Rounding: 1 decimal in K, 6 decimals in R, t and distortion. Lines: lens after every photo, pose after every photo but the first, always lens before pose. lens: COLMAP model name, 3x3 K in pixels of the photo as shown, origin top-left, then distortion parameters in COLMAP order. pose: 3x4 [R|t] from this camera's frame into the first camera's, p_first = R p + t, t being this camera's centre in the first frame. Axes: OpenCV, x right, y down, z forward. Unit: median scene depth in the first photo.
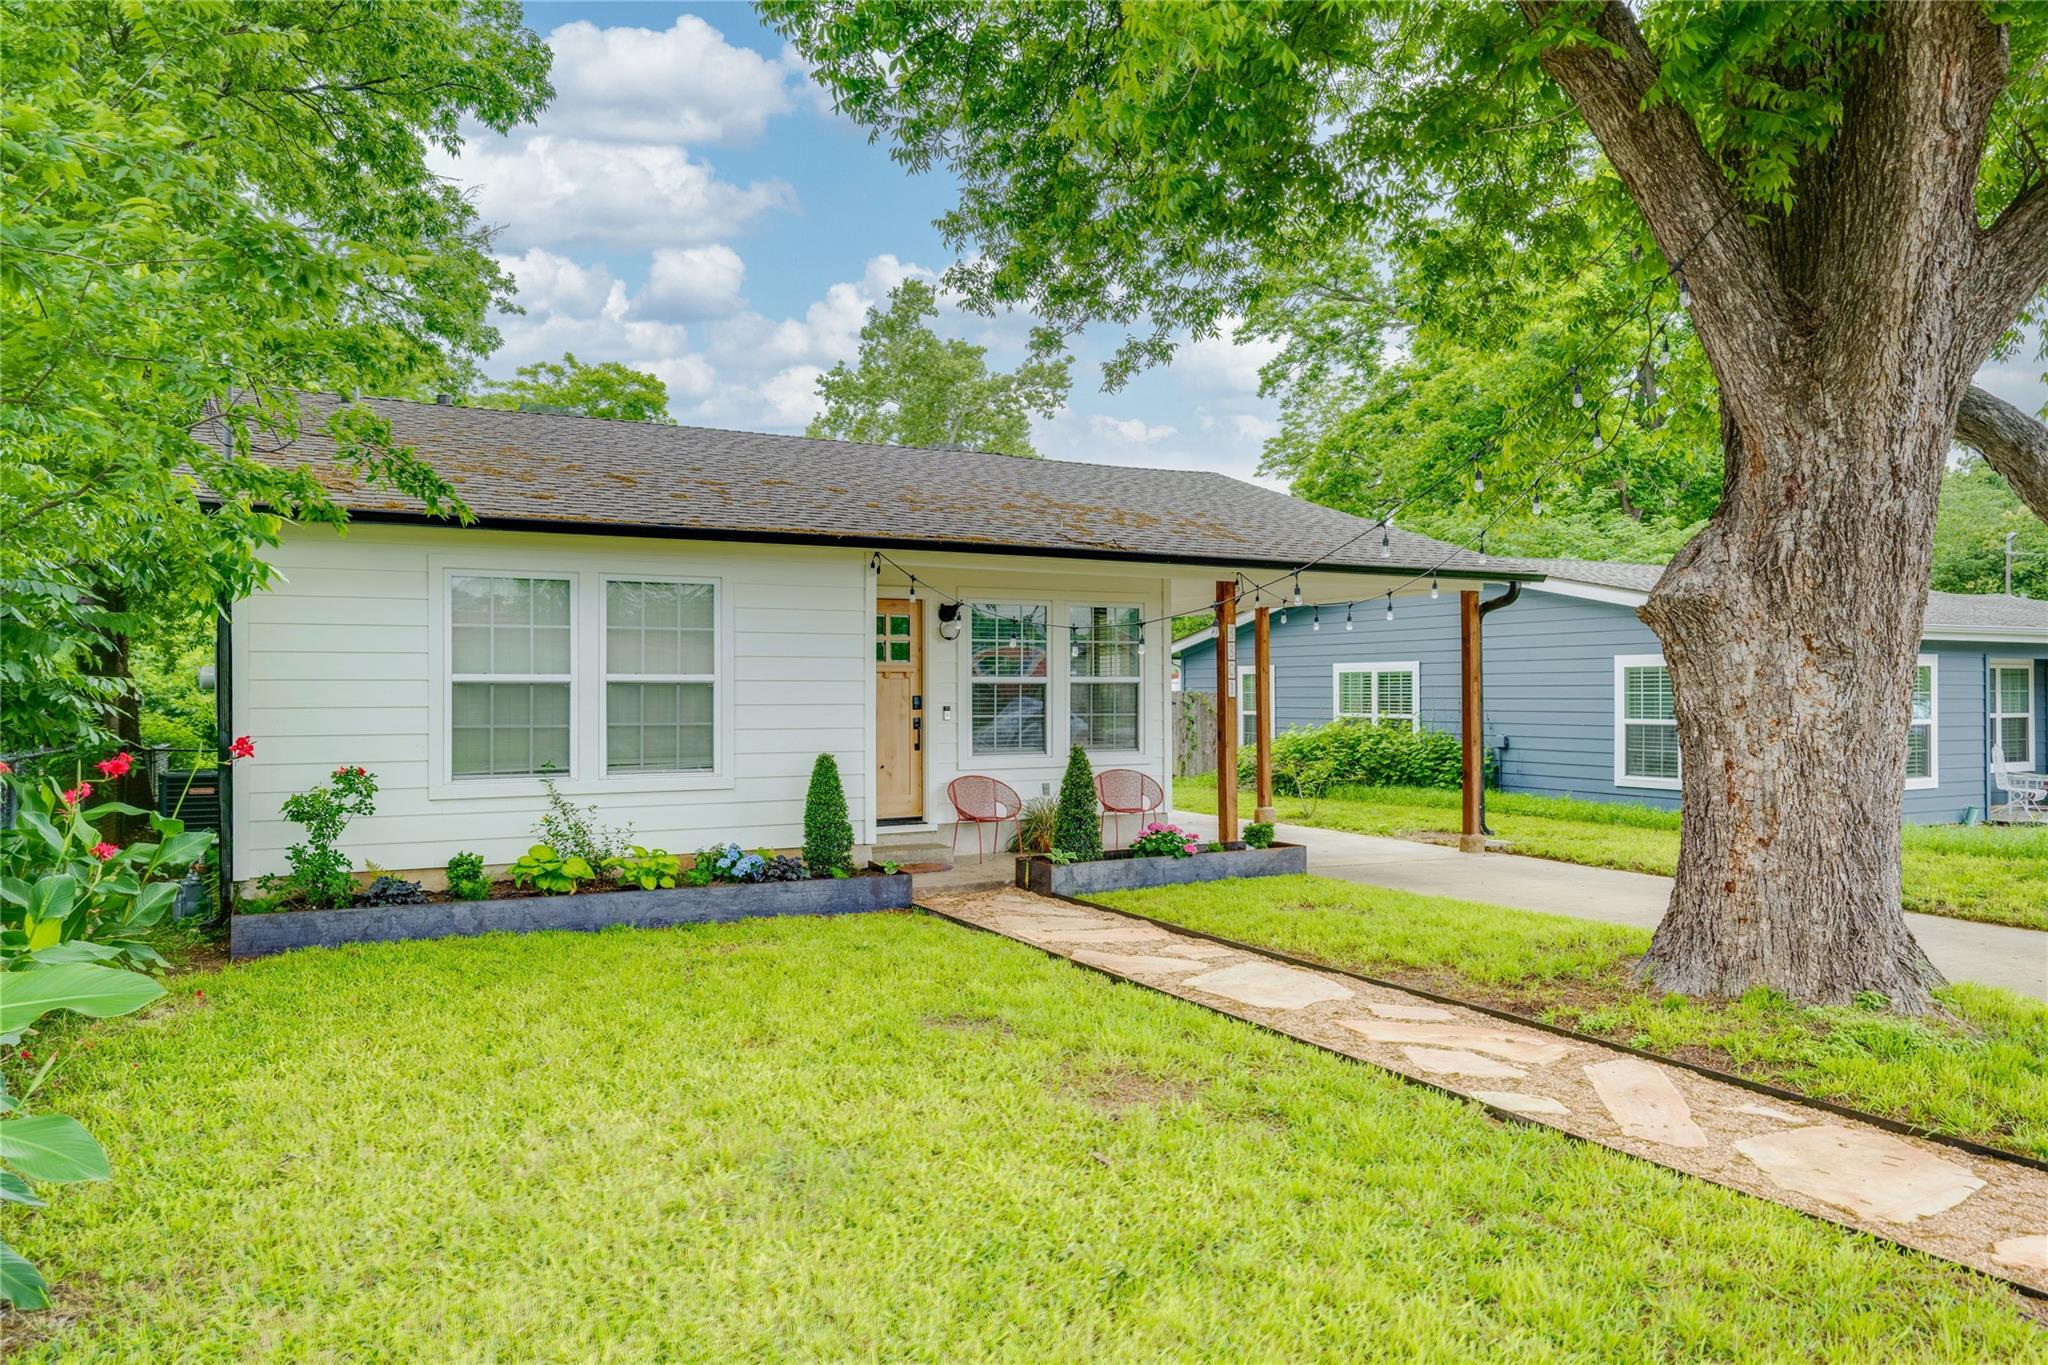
lens RADIAL K [[1422.1, 0, 1027.5], [0, 1422.1, 687.1], [0, 0, 1]] dist [-0.007695, 0.005323]
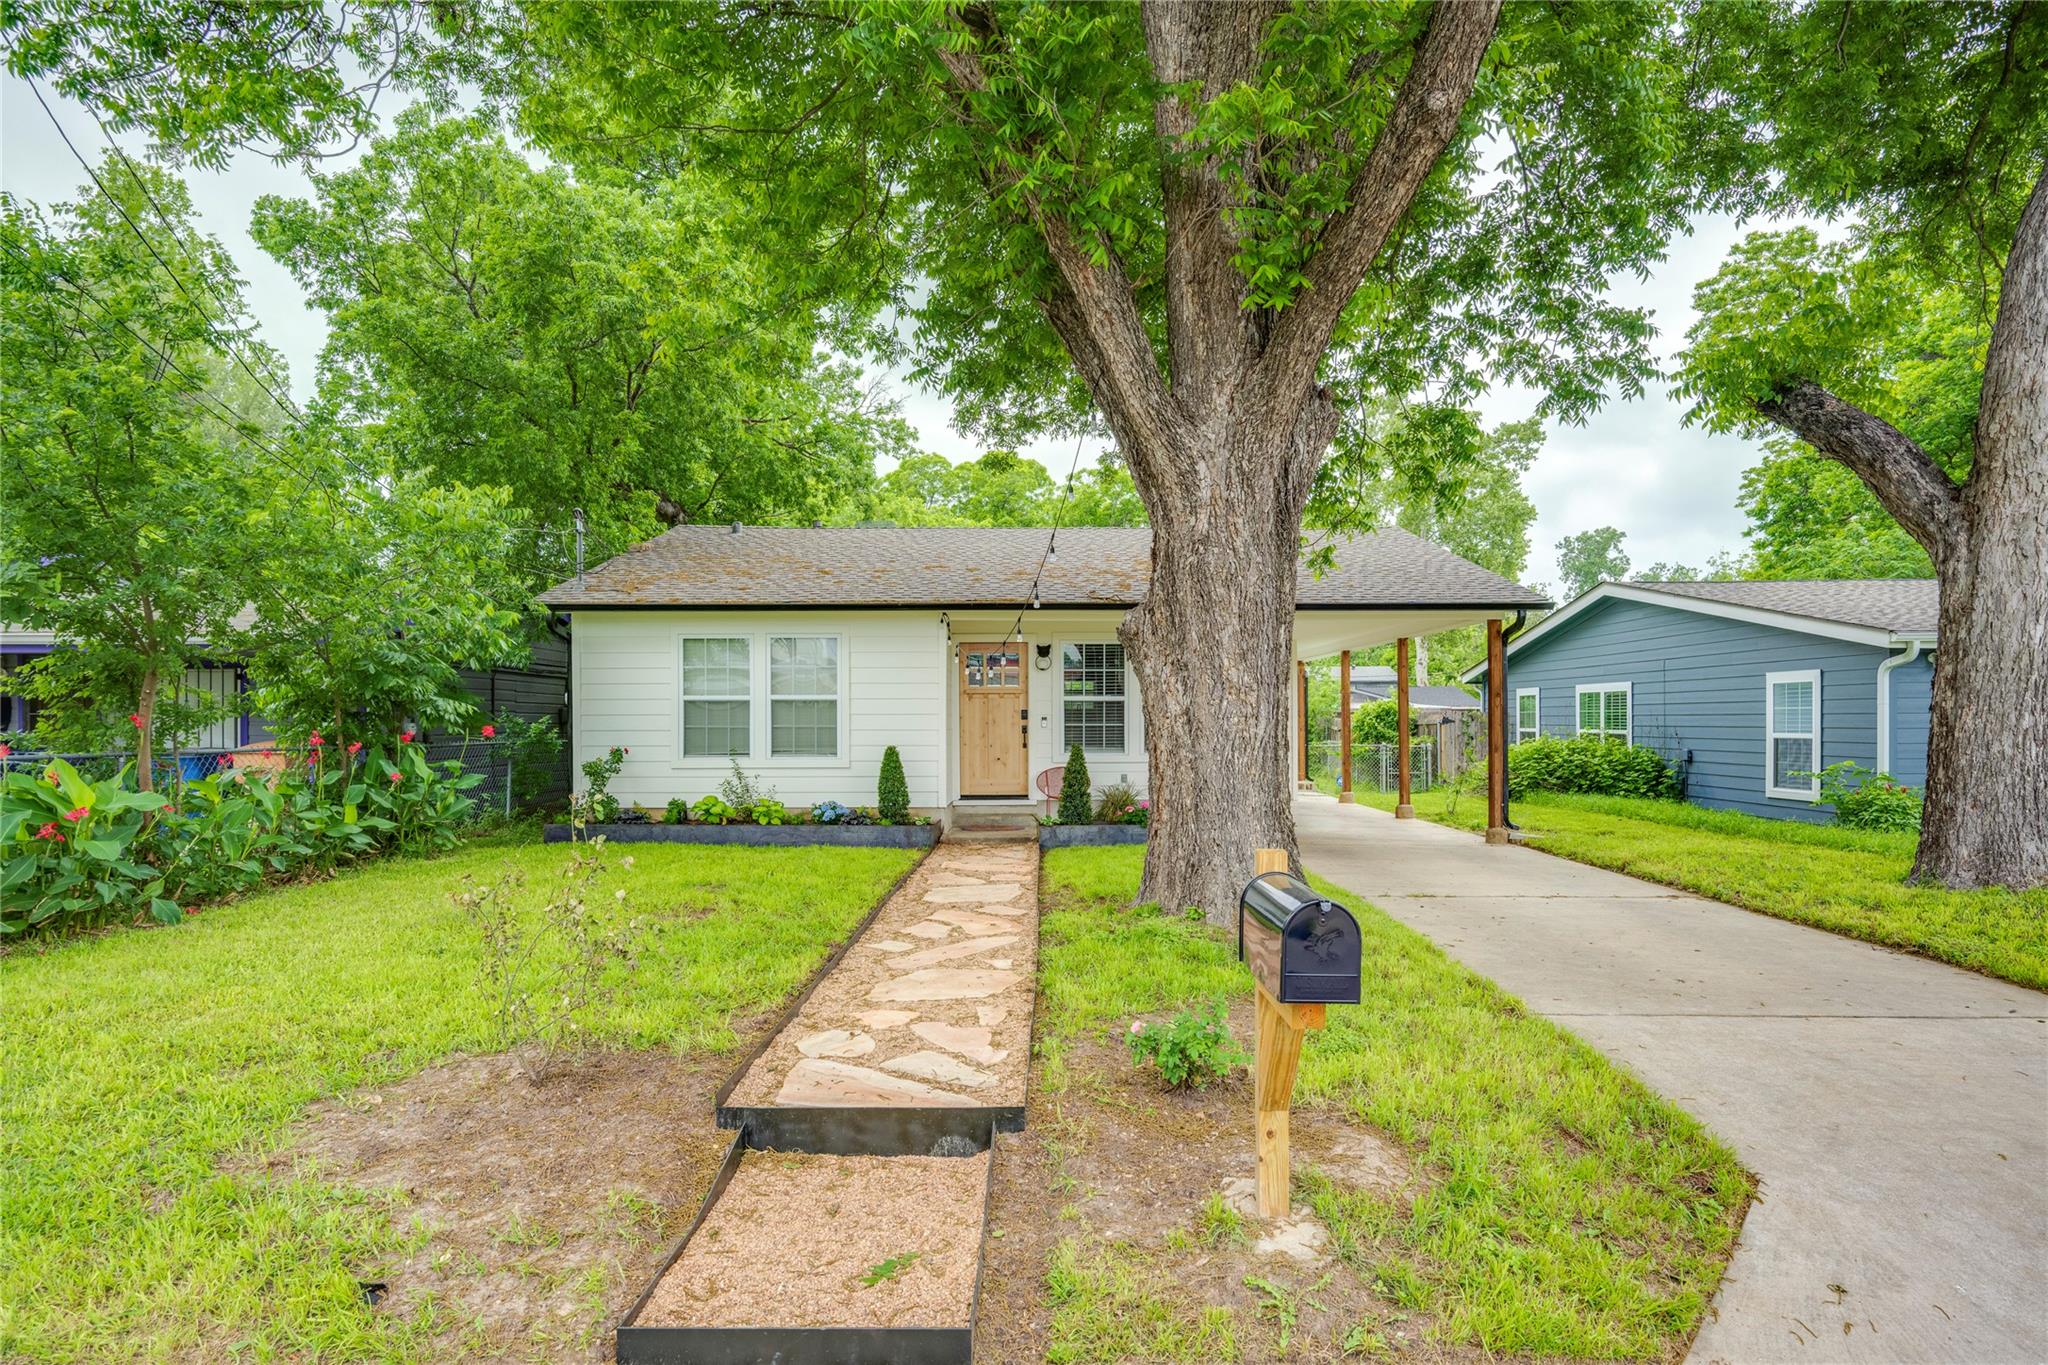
lens RADIAL K [[1201.1, 0, 1020.8], [0, 1201.1, 722.7], [0, 0, 1]] dist [-0.003588, 0.003670]
pose [[0.876811, 0.000921, -0.480835, 0.602589], [0.001759, 0.999985, 0.005123, 0.015433], [0.480832, -0.005338, 0.876796, -0.072089]]
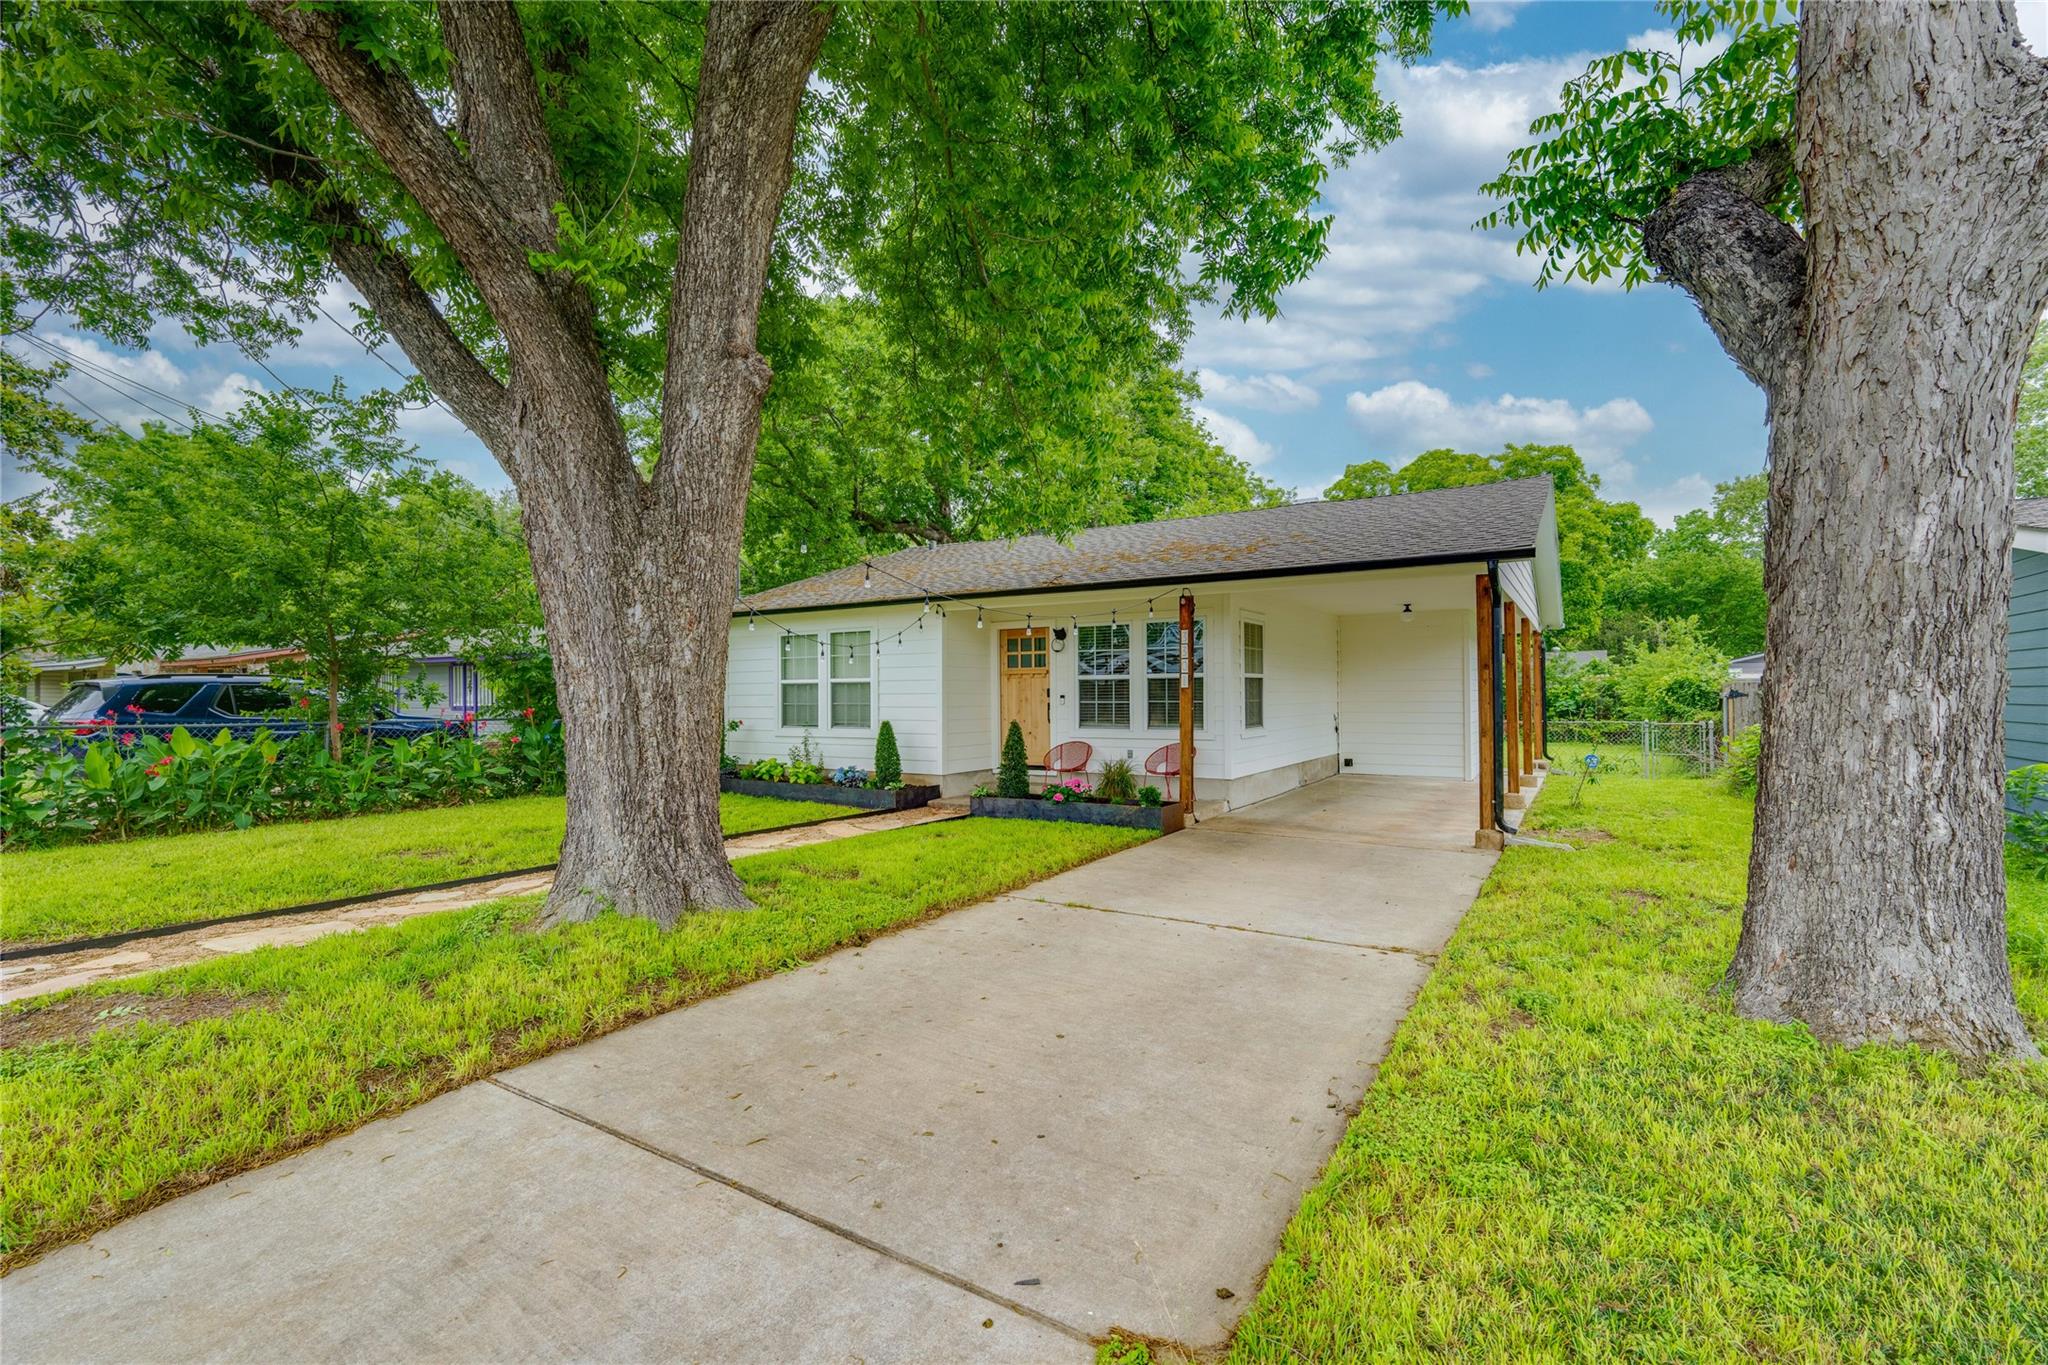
lens RADIAL K [[927.8, 0, 1019.5], [0, 927.8, 691.7], [0, 0, 1]] dist [-0.003139, 0.000714]
pose [[0.476498, -0.004407, -0.879164, 0.964929], [0.007633, 0.999970, -0.000876, 0.012001], [0.879142, -0.006294, 0.476518, 0.588164]]
